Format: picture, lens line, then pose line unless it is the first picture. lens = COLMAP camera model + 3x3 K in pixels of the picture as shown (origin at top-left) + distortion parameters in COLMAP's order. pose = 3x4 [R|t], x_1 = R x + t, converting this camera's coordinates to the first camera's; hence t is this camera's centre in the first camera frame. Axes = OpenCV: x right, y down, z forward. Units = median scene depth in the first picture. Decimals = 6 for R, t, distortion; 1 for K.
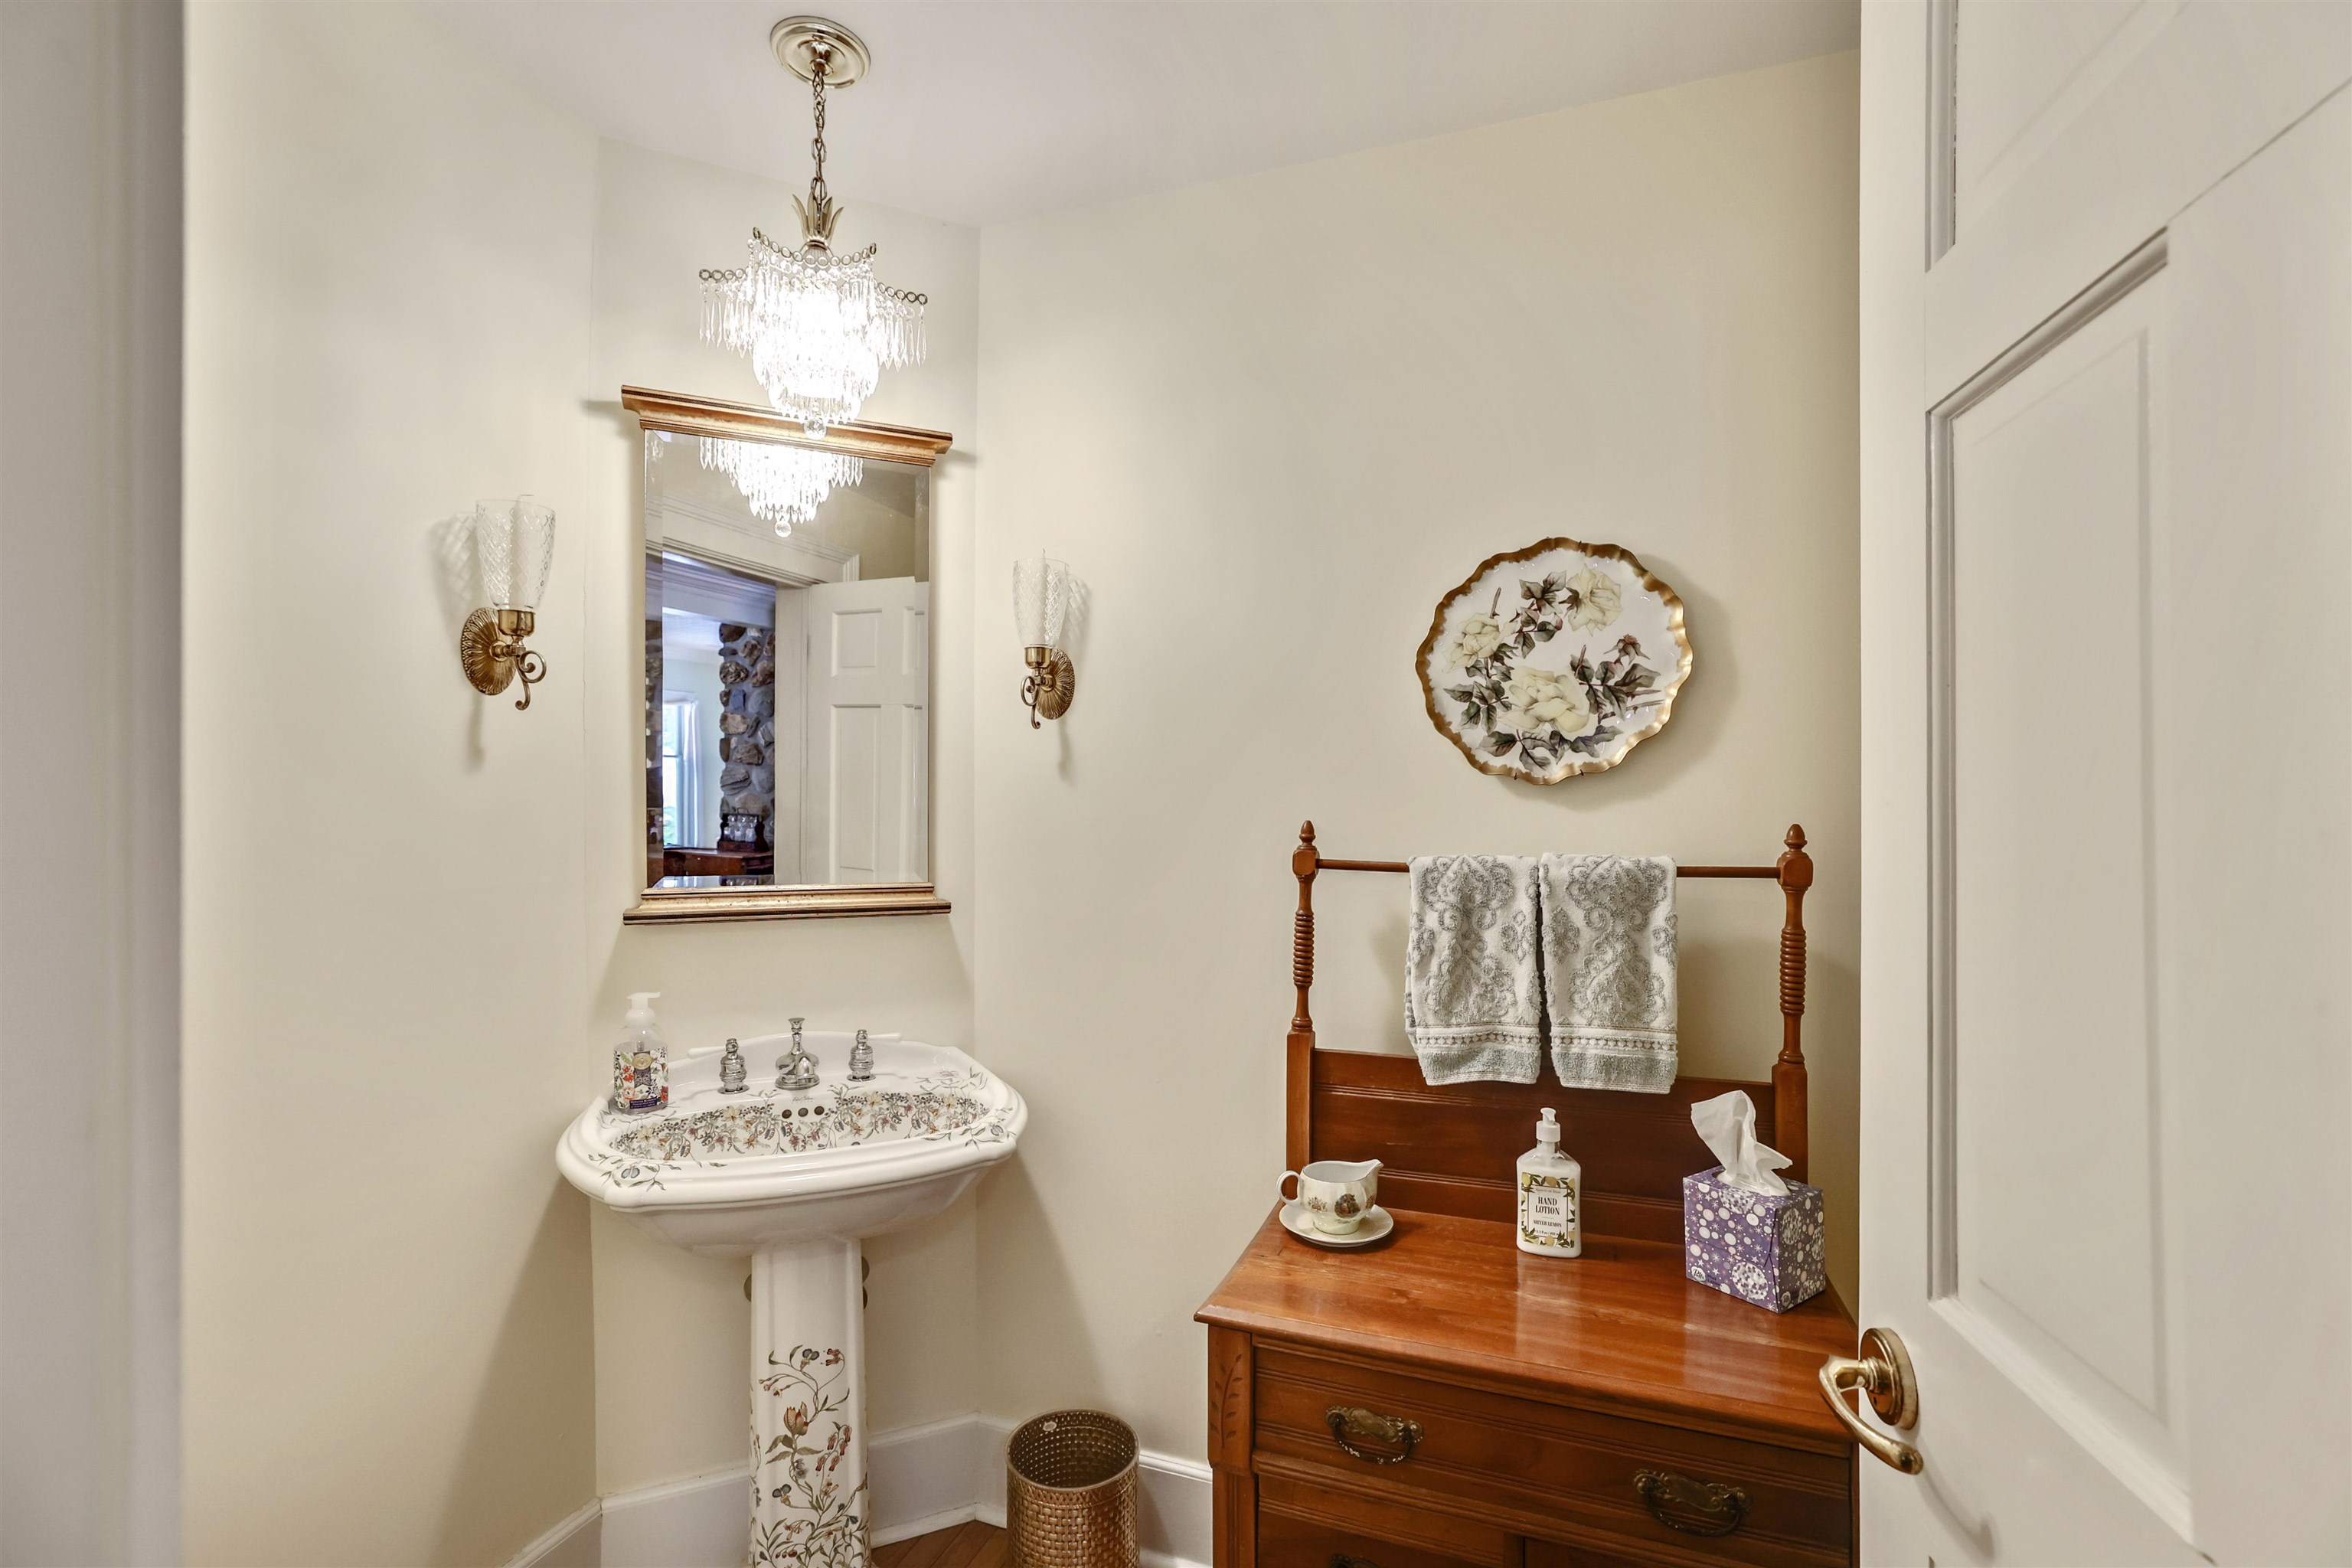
lens RADIAL K [[1057.5, 0, 1172.9], [0, 1057.5, 797.4], [0, 0, 1]] dist [-0.039958, 0.018634]
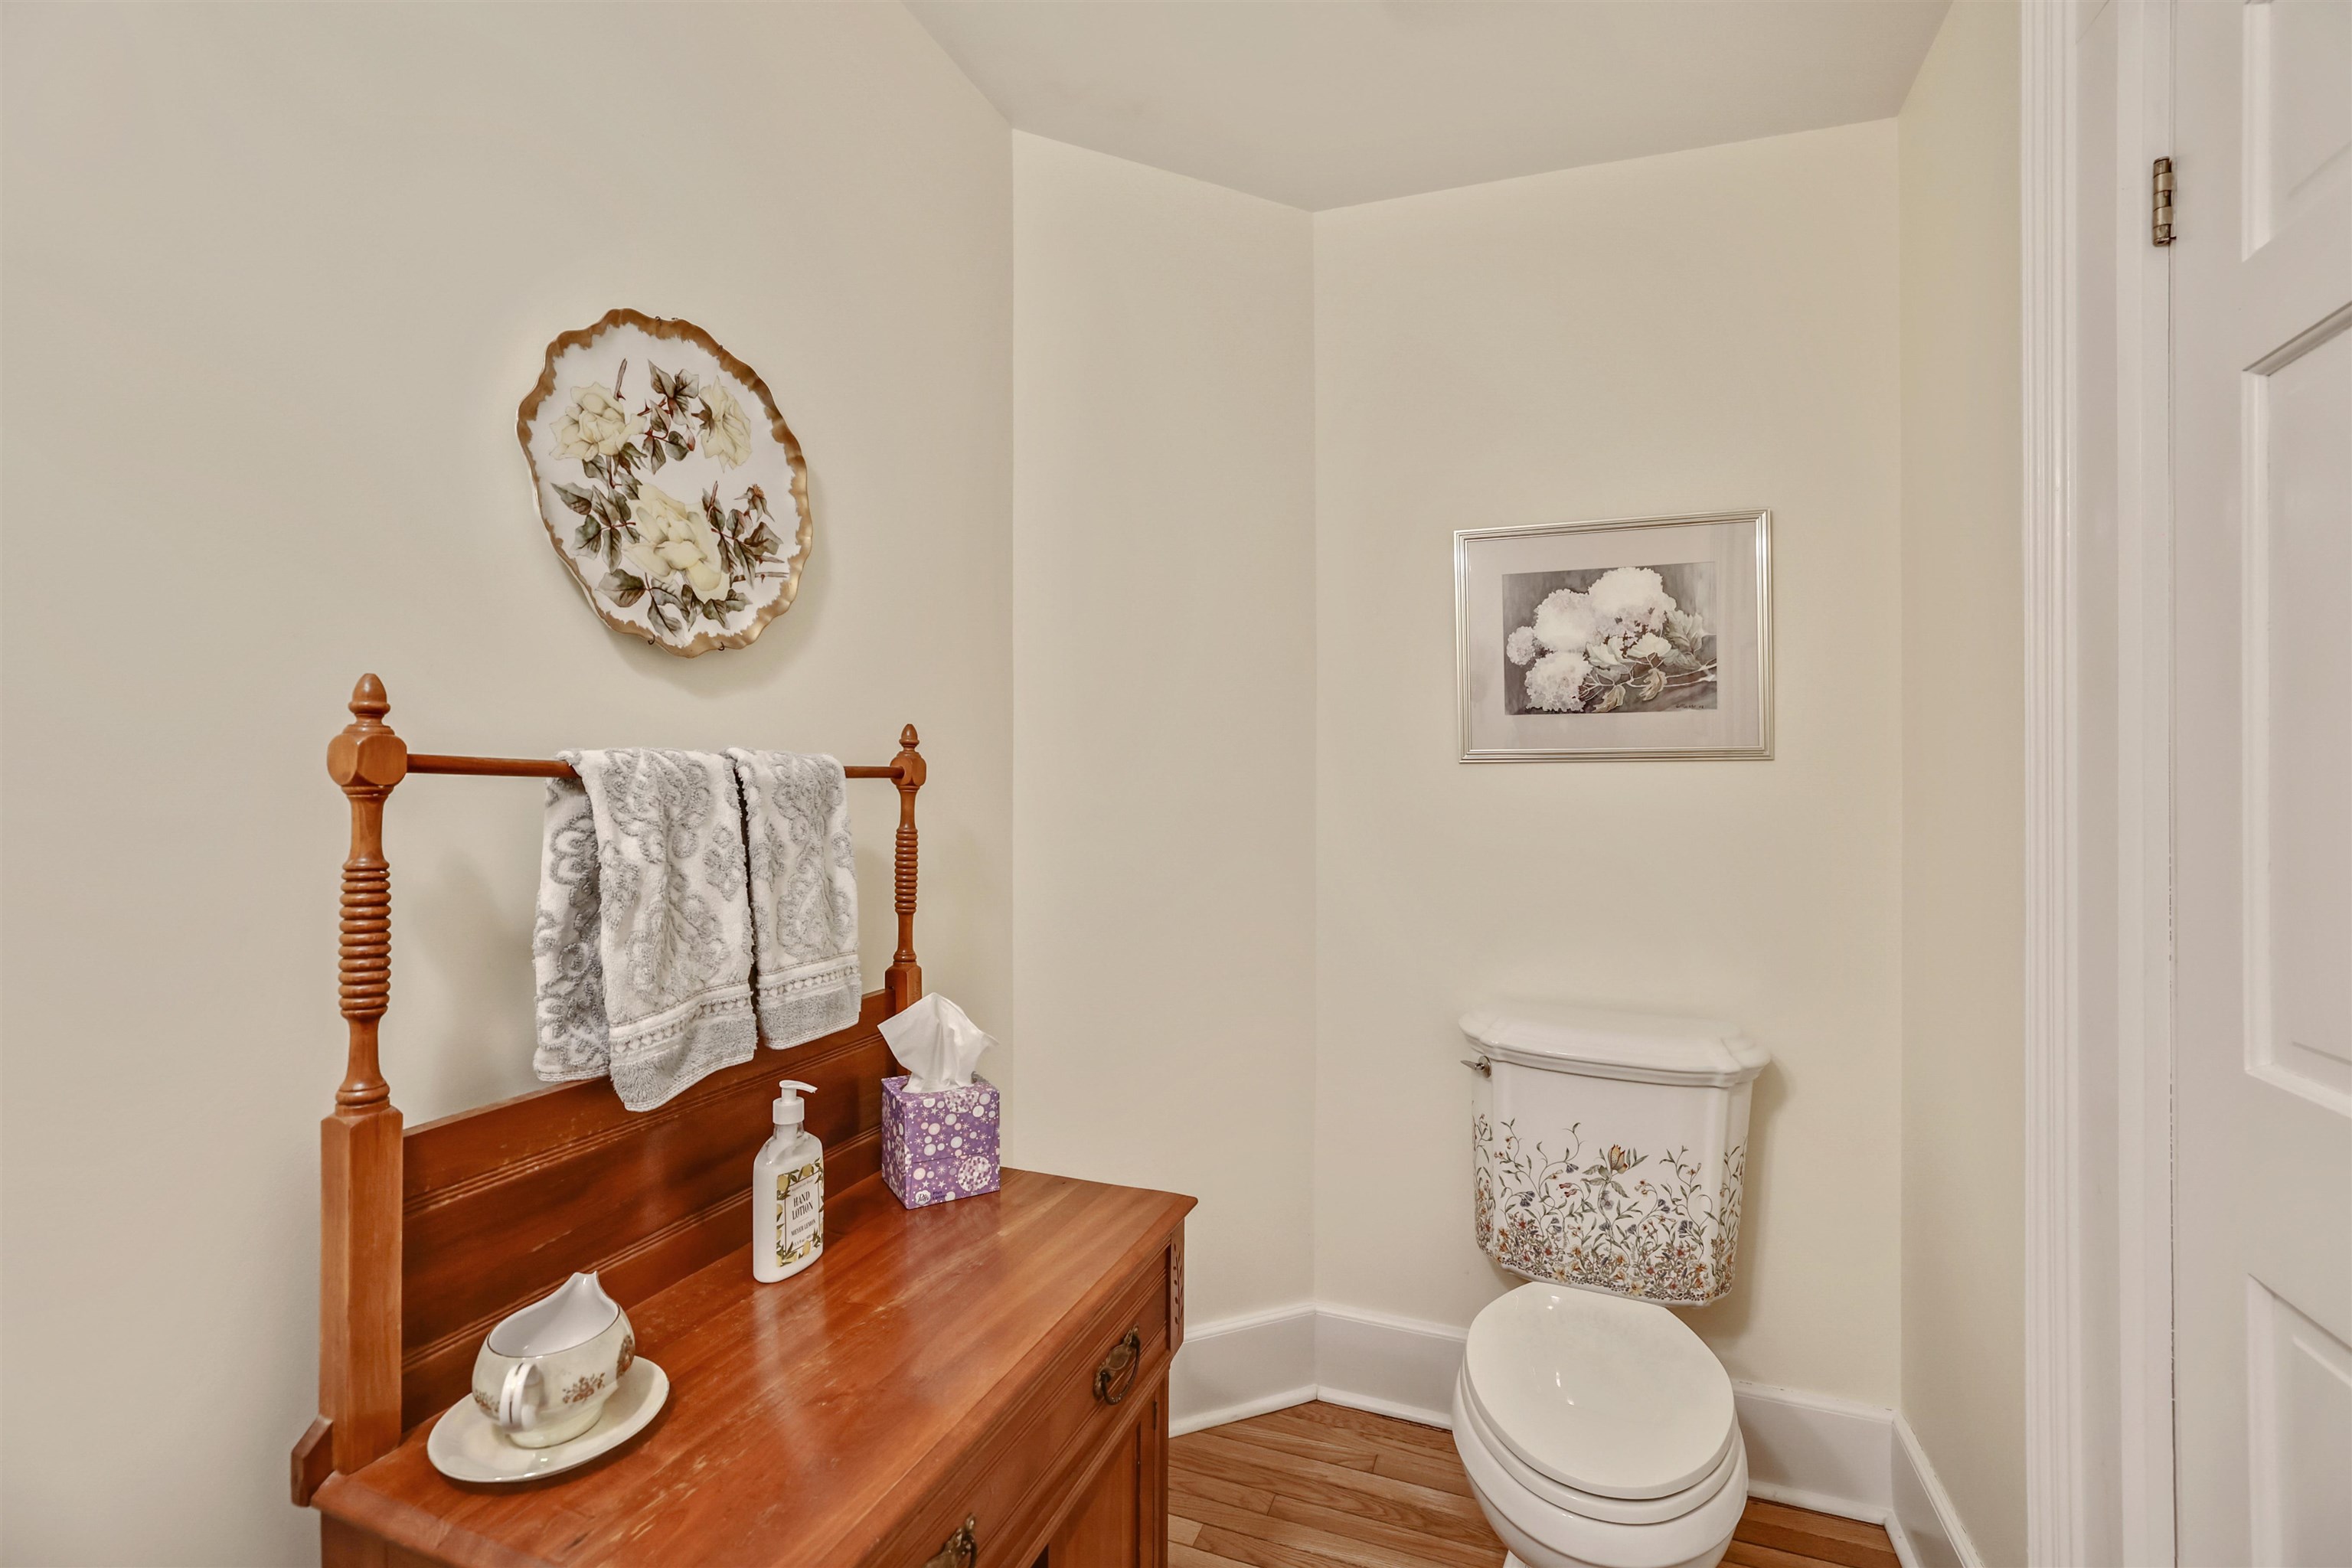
lens RADIAL K [[1044.0, 0, 1175.5], [0, 1044.0, 771.2], [0, 0, 1]] dist [-0.034473, 0.000215]
pose [[-0.010044, 0.008786, 0.999911, -0.365271], [-0.021475, 0.999729, -0.009000, 0.066399], [-0.999719, -0.021563, -0.009853, 0.670252]]
